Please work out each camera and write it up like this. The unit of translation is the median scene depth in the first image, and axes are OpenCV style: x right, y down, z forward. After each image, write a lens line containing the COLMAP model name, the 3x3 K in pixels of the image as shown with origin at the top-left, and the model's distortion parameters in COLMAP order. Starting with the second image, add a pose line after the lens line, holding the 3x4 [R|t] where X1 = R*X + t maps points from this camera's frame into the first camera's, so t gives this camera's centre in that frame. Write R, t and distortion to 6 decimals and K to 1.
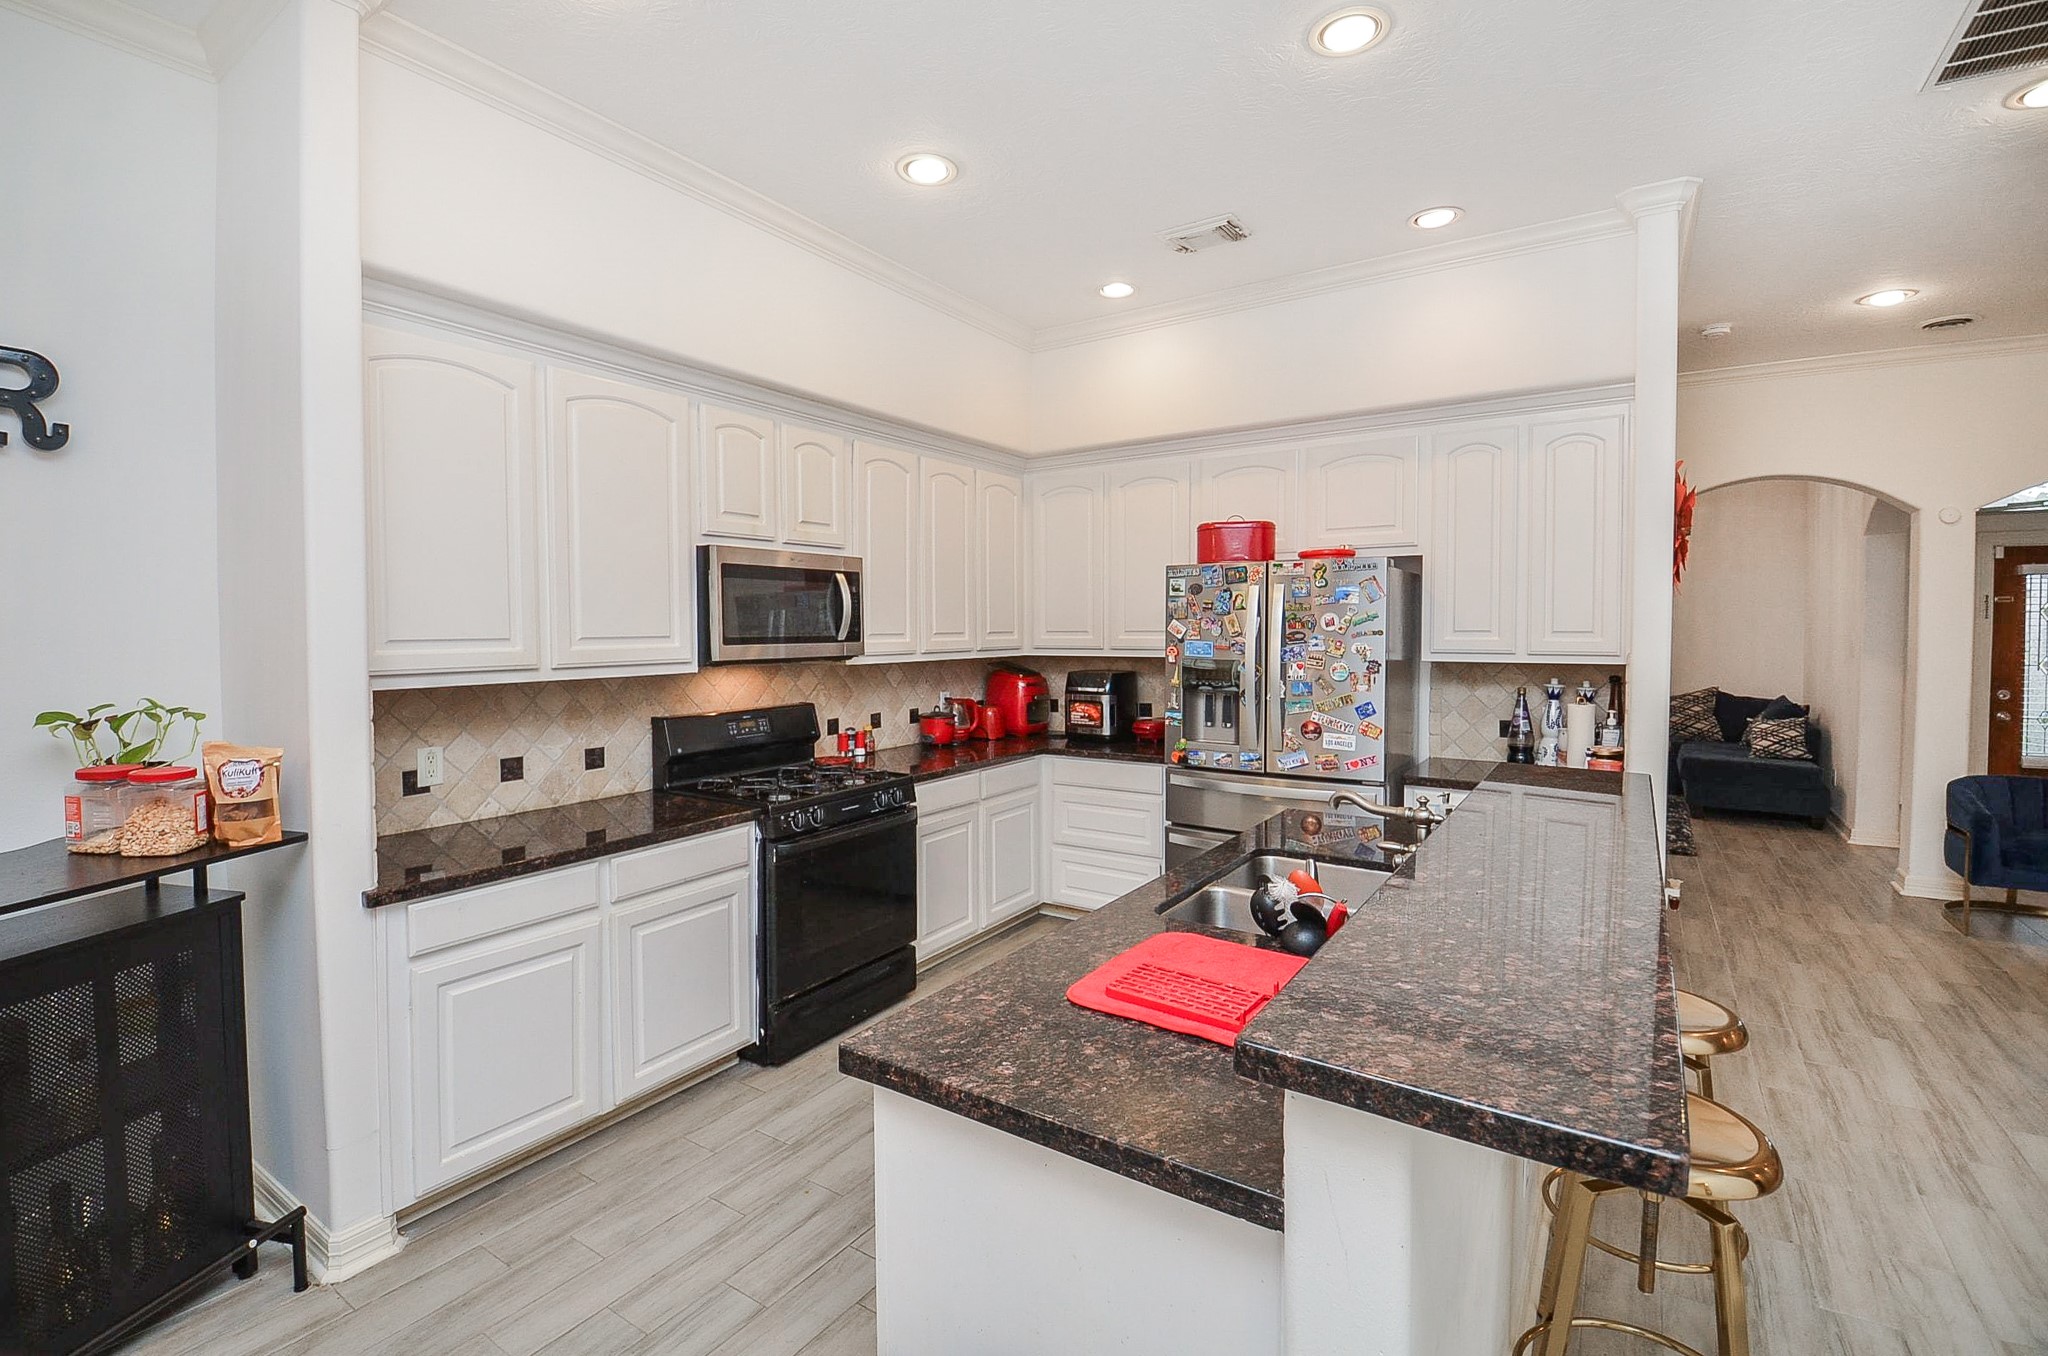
lens RADIAL K [[916.7, 0, 995.8], [0, 916.7, 669.3], [0, 0, 1]] dist [-0.010981, -0.007042]
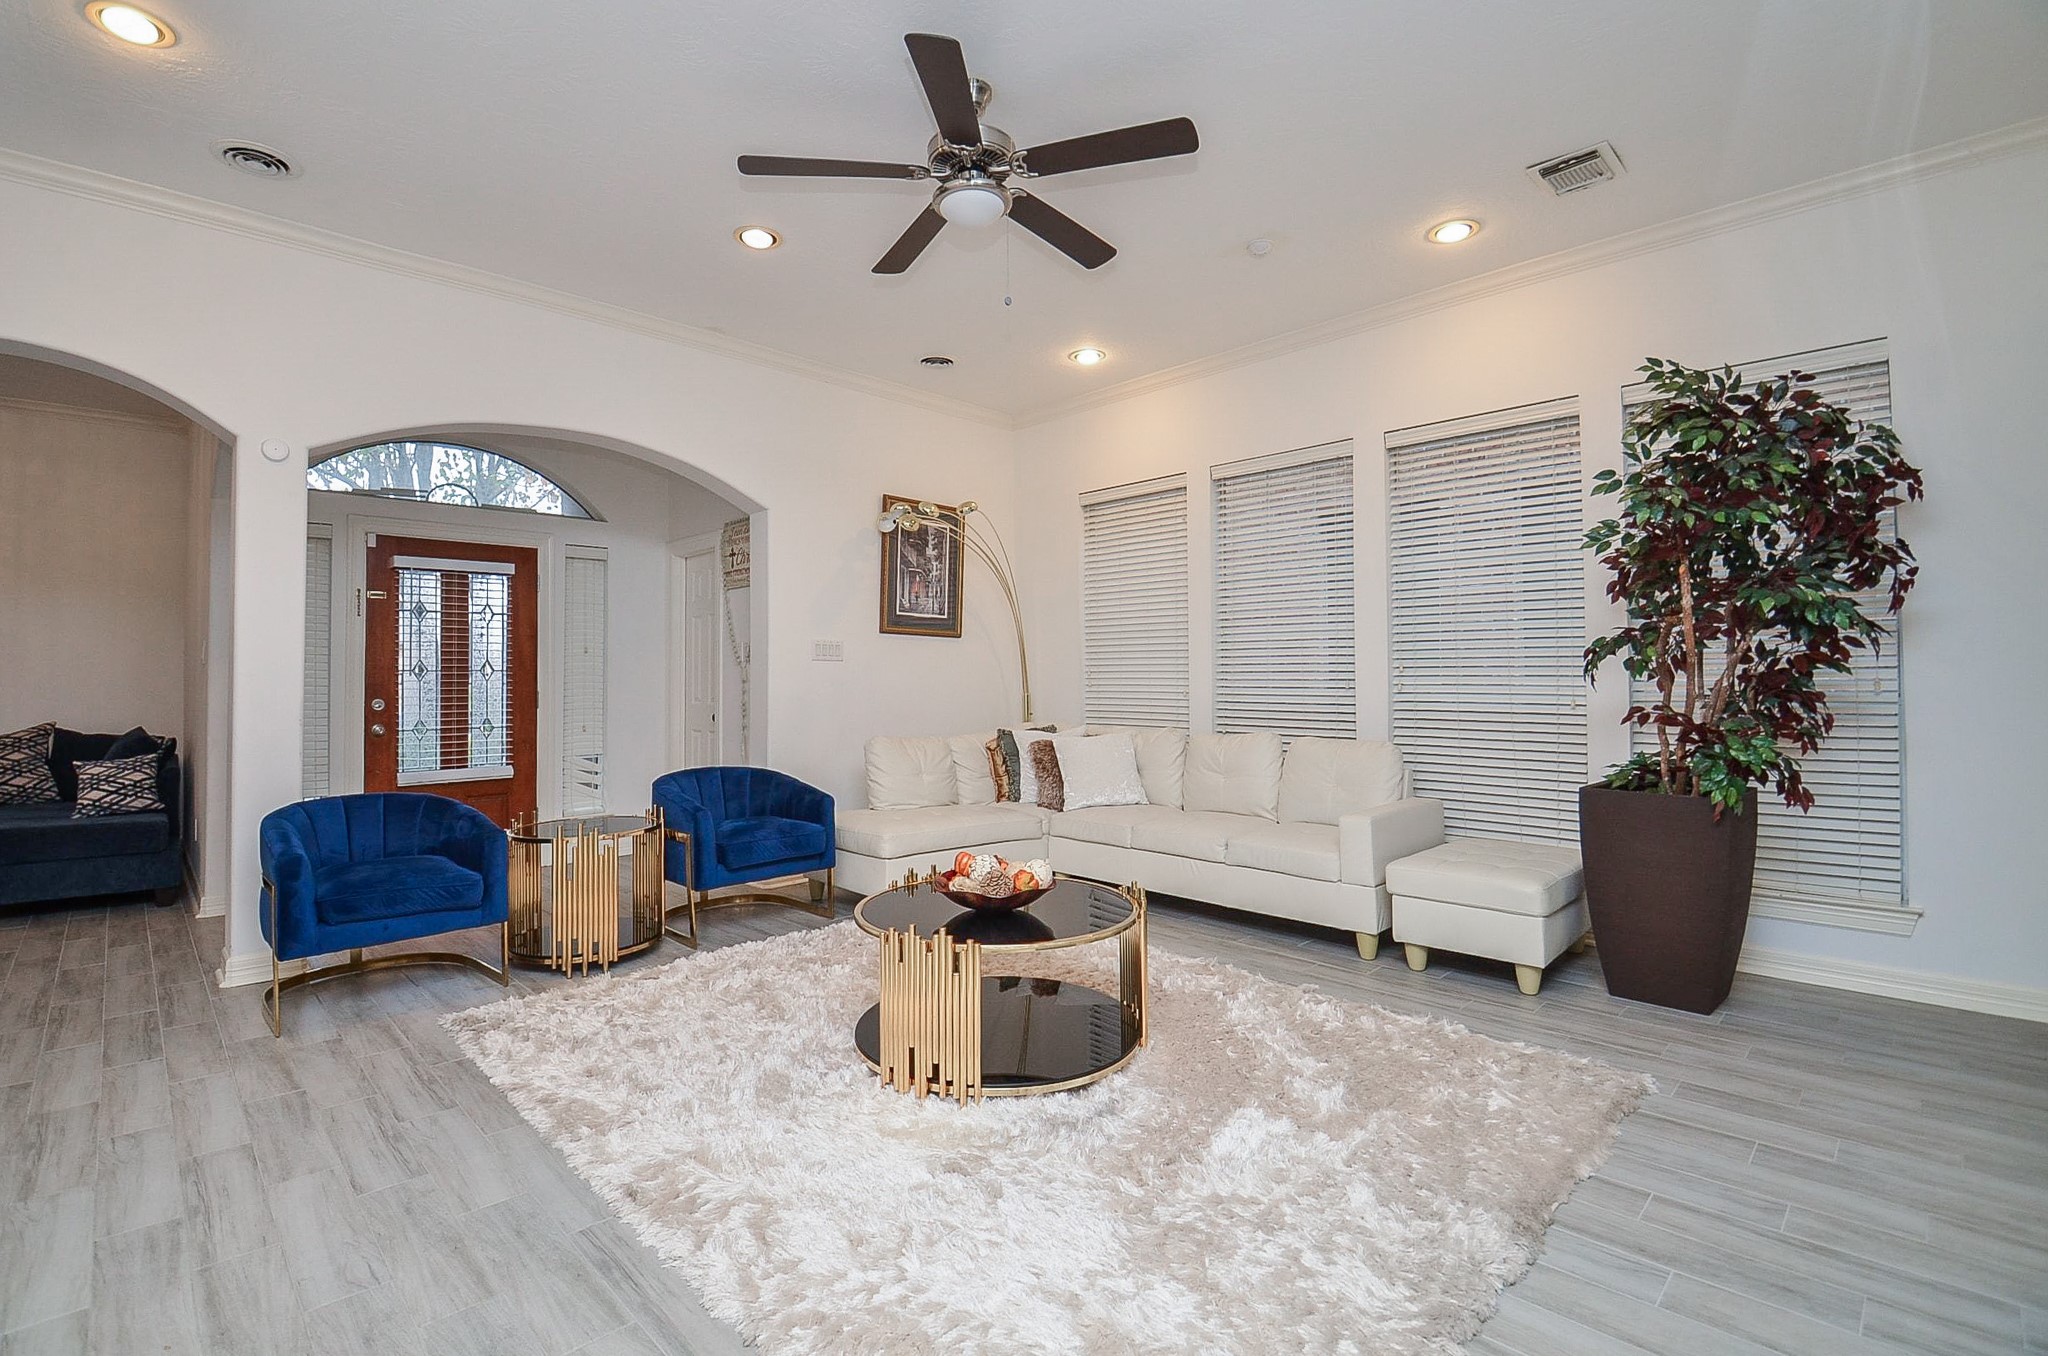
lens RADIAL K [[916.7, 0, 995.8], [0, 916.7, 669.3], [0, 0, 1]] dist [-0.010981, -0.007042]
pose [[0.211879, 0.019653, 0.977098, 0.347441], [0.052338, 0.998135, -0.031425, 0.046042], [-0.975893, 0.057798, 0.210455, 0.206163]]
